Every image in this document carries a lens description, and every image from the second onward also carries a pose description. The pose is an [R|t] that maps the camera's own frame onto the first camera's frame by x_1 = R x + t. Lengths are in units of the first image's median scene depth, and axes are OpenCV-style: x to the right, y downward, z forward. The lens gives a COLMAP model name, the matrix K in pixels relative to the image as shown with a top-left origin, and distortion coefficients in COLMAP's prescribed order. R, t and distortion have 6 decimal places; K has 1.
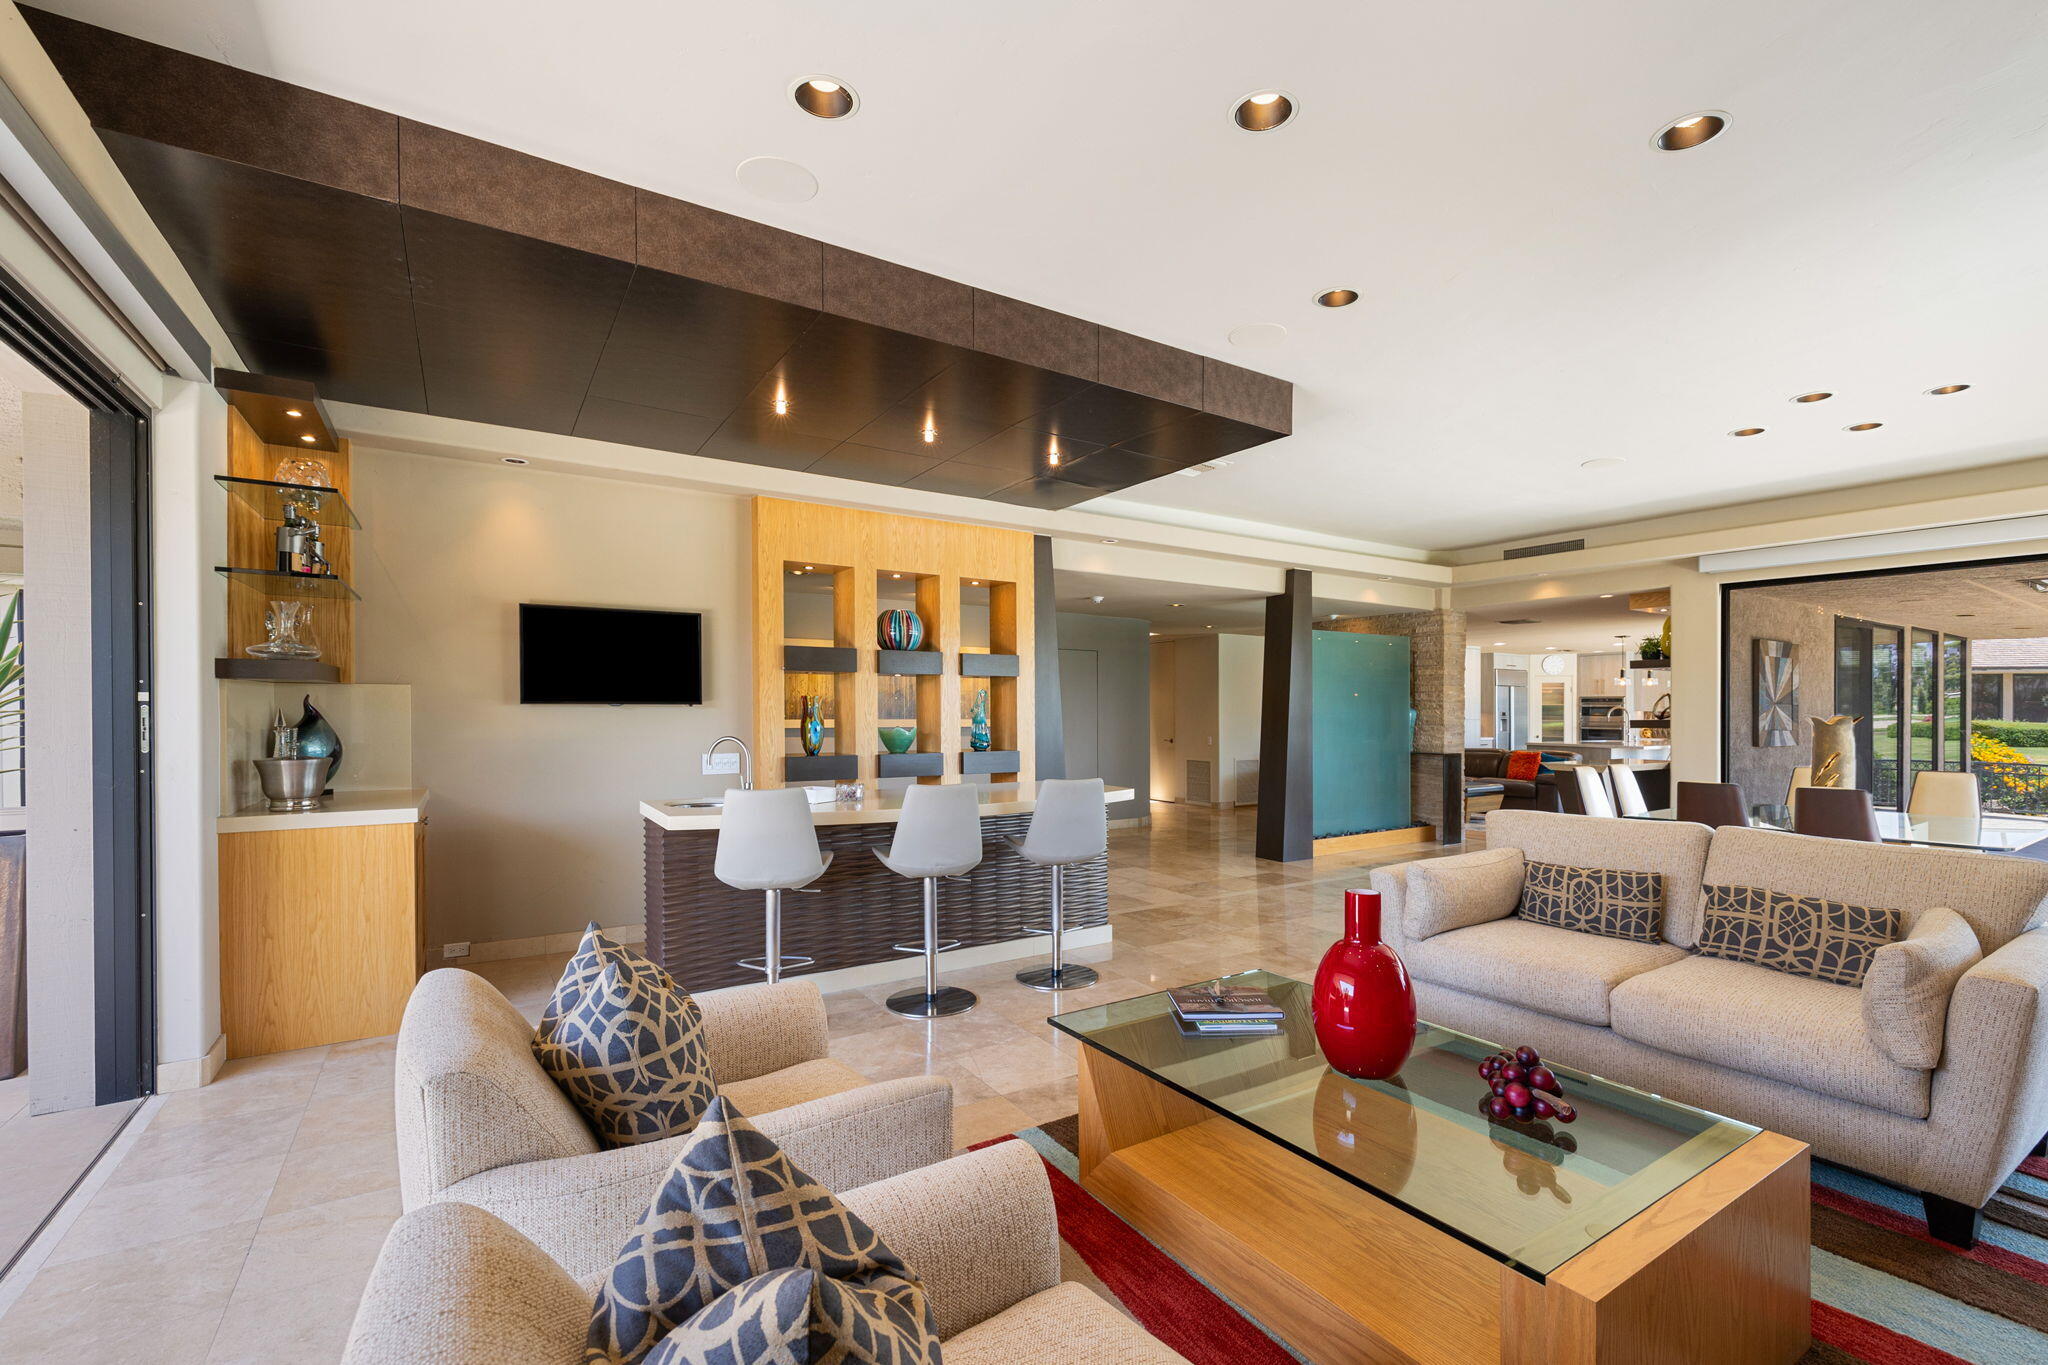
lens RADIAL K [[881.5, 0, 1025.4], [0, 881.5, 700.5], [0, 0, 1]] dist [-0.000793, 0.000069]
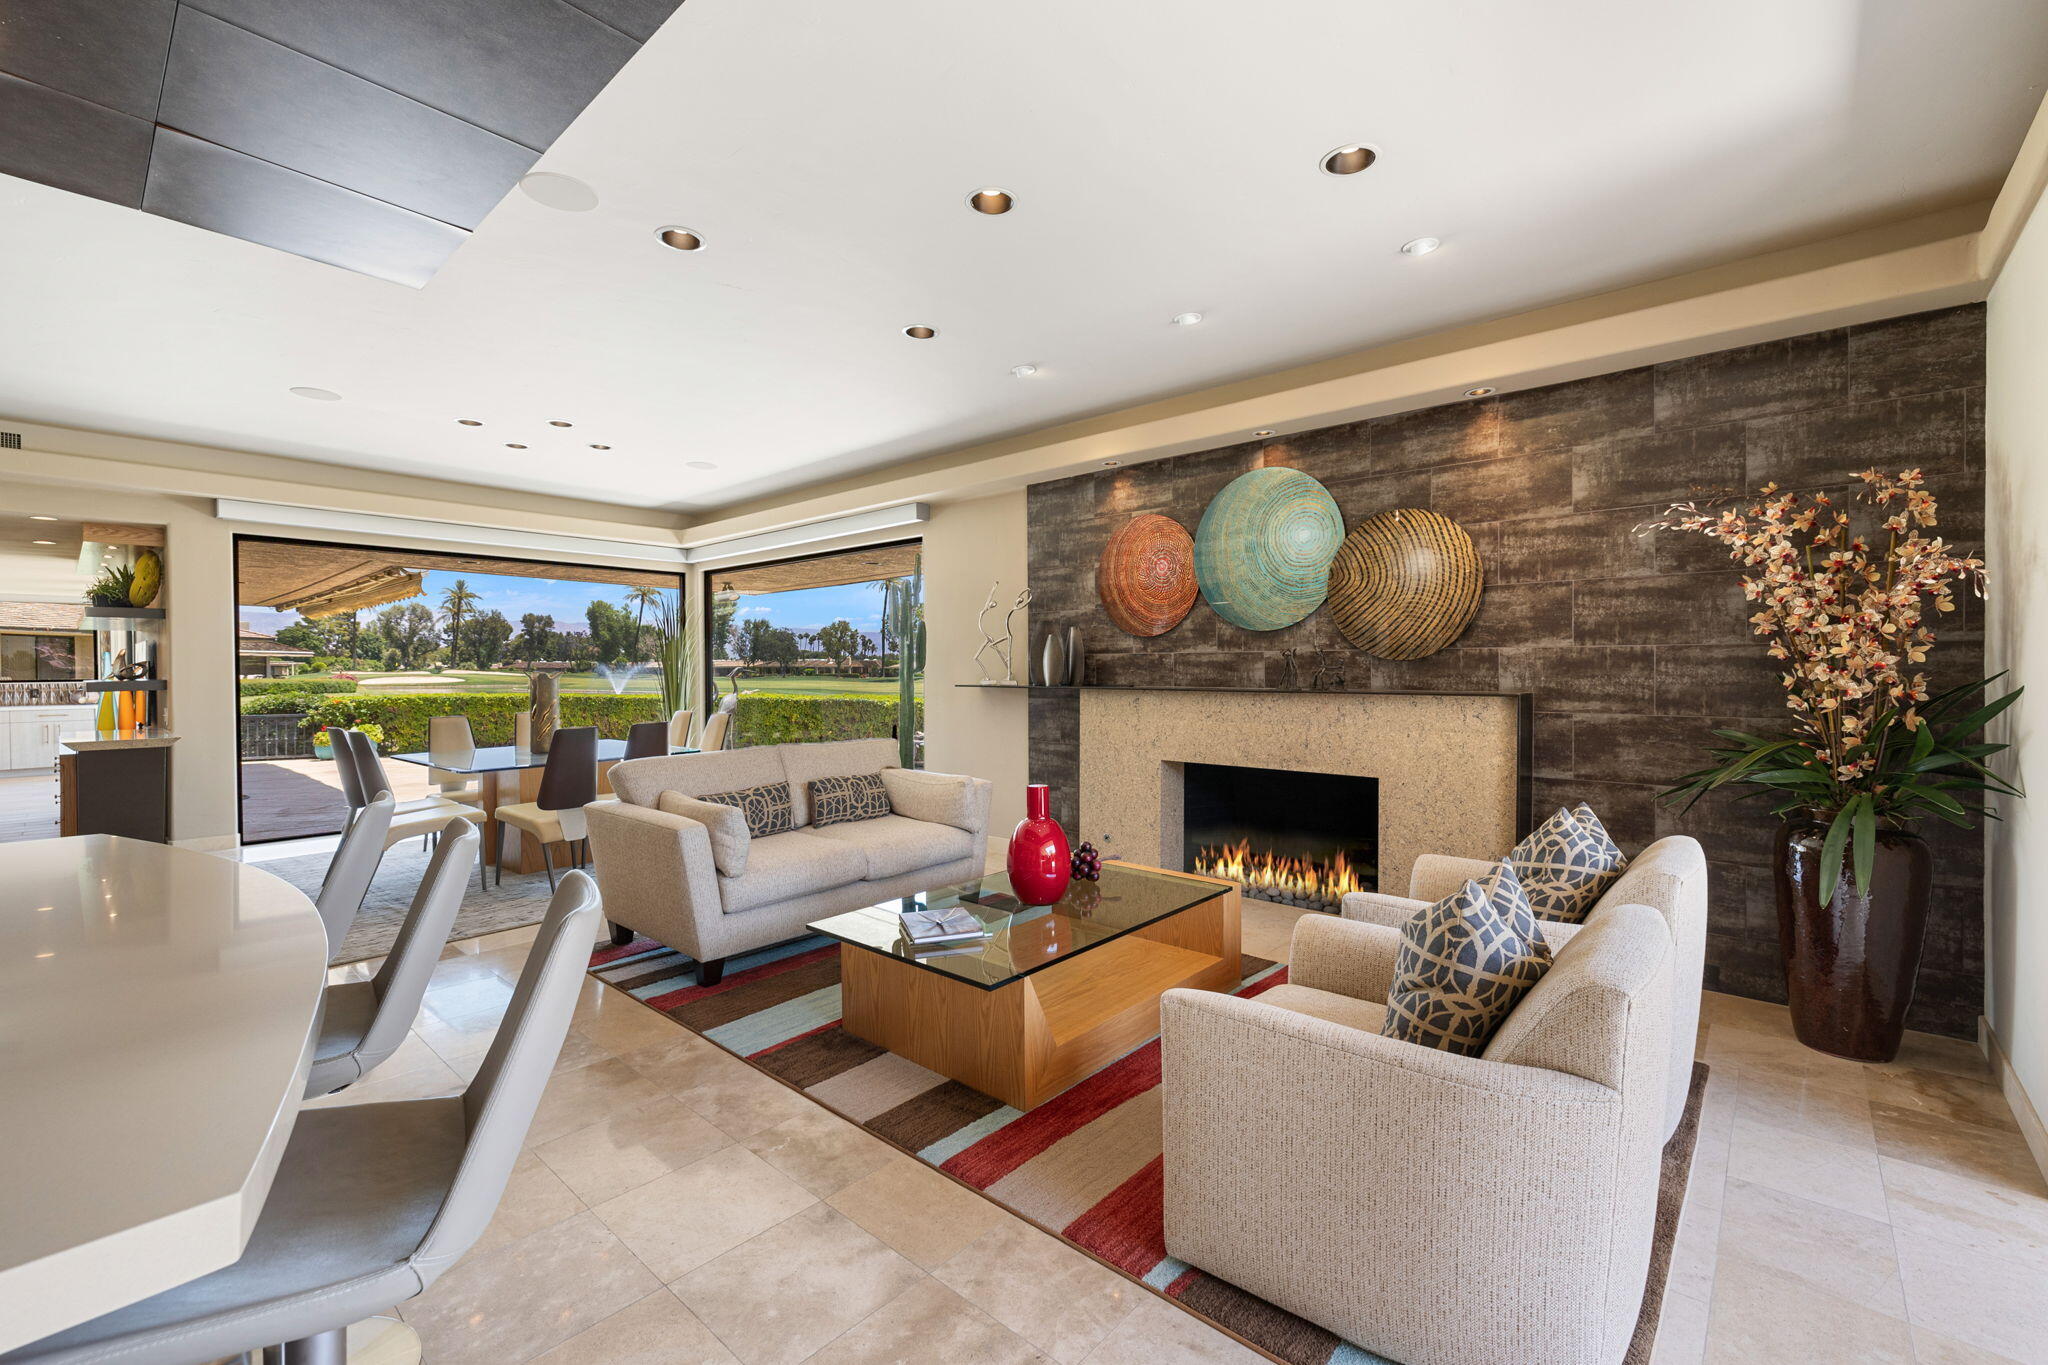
lens RADIAL K [[858.8, 0, 1029.4], [0, 858.8, 669.3], [0, 0, 1]] dist [-0.000720, -0.000140]
pose [[-0.275370, -0.006388, 0.961317, -0.275422], [-0.004580, 0.999975, 0.005332, 0.002473], [-0.961327, -0.002934, -0.275393, 0.385125]]
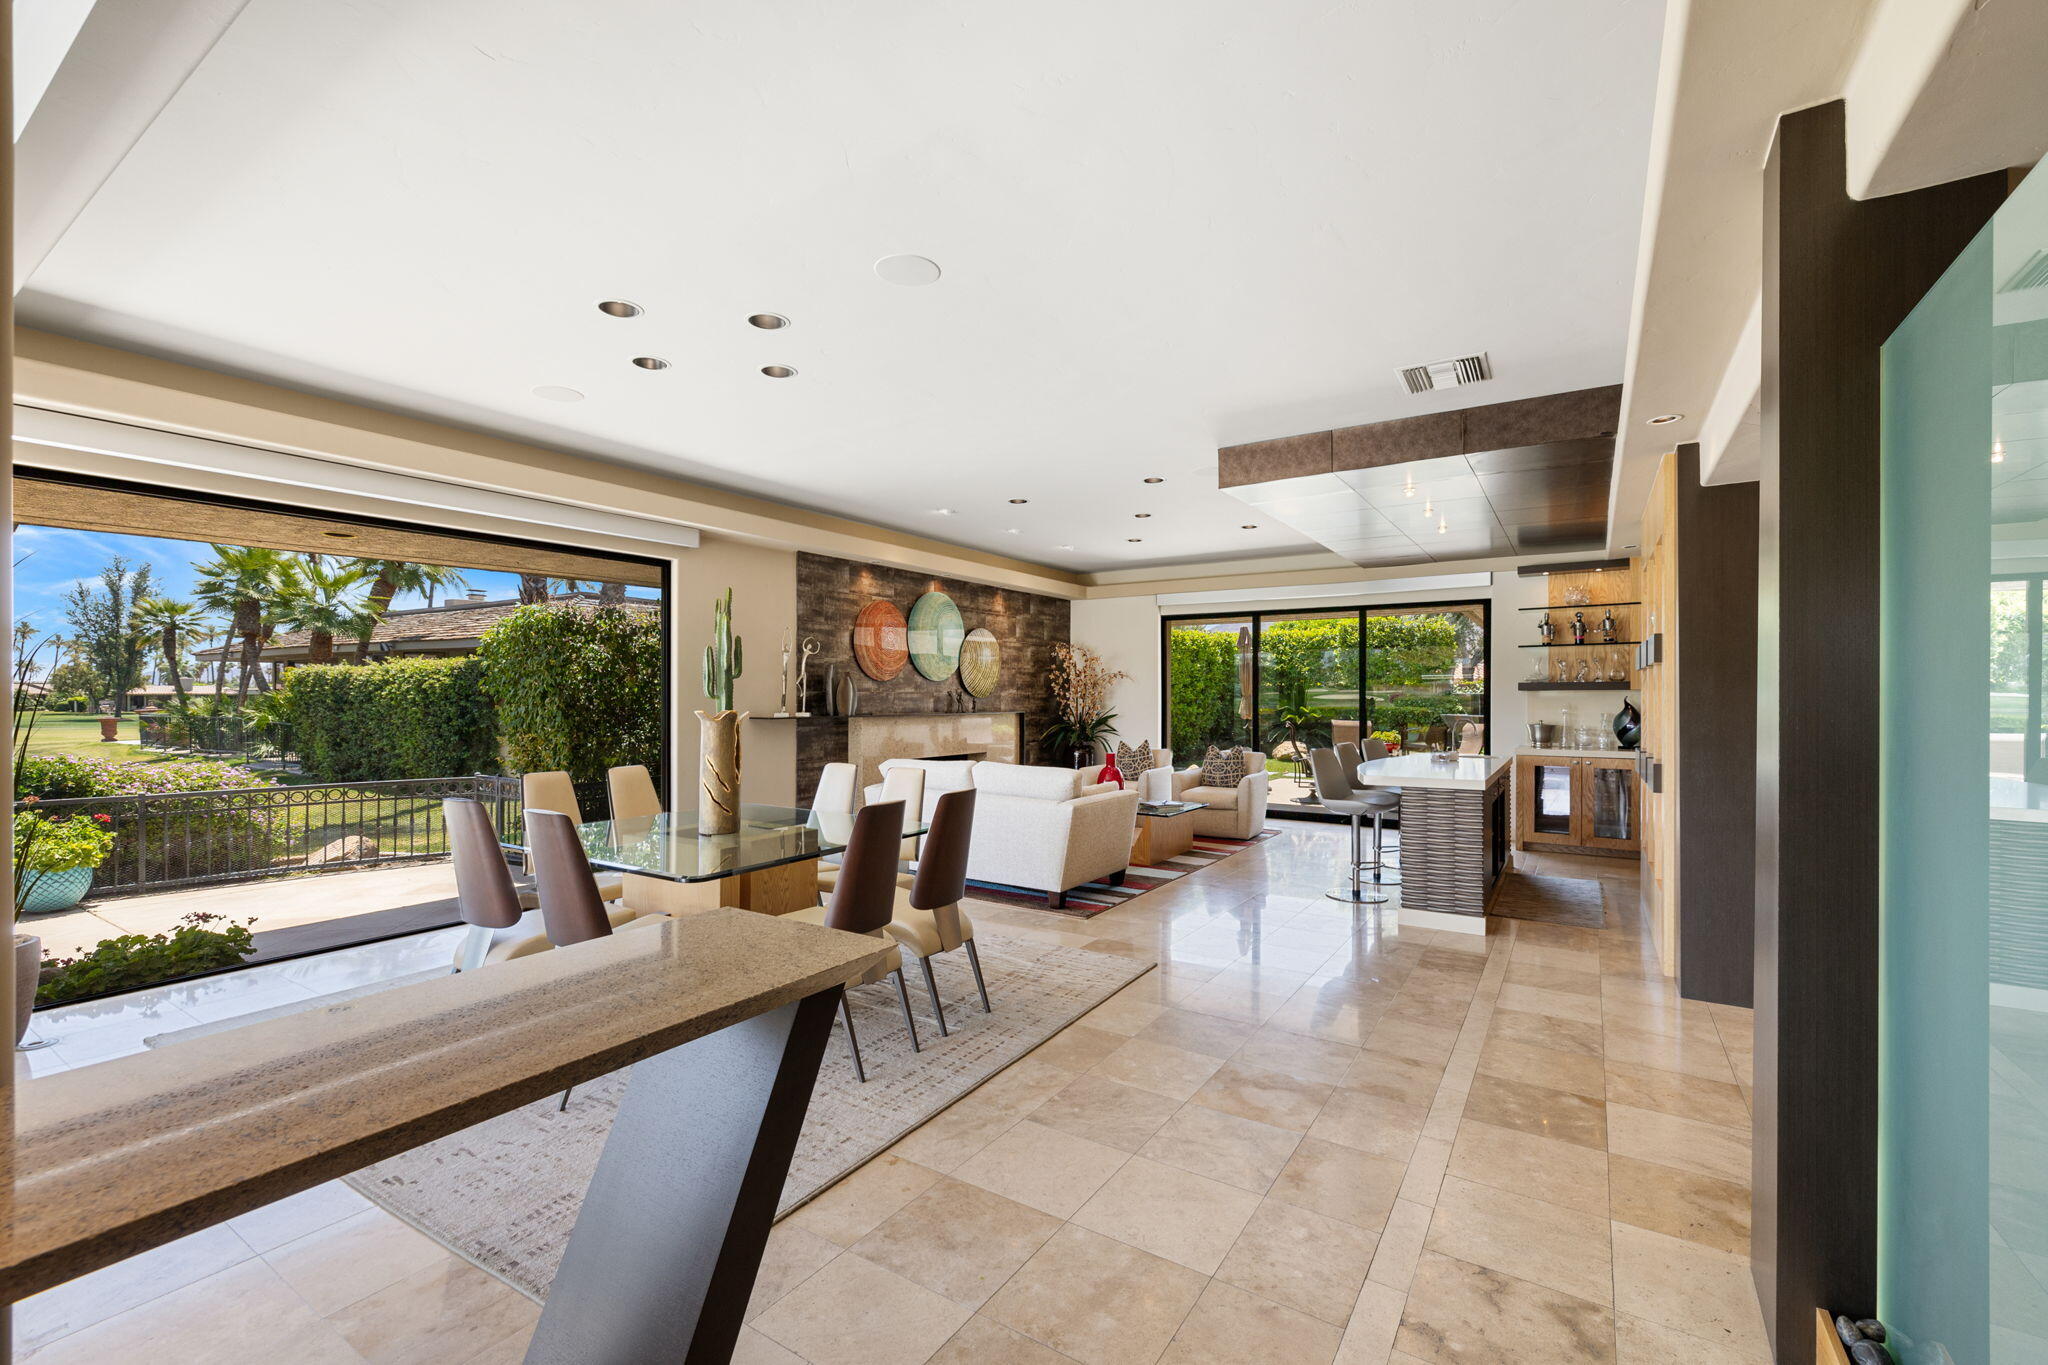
lens RADIAL K [[860.9, 0, 1030.6], [0, 860.9, 686.4], [0, 0, 1]] dist [0.000307, 0.000083]
pose [[-0.907687, -0.010220, -0.419523, 0.576744], [-0.002611, 0.999822, -0.018708, 0.005047], [0.419640, -0.015886, -0.907552, 1.081067]]
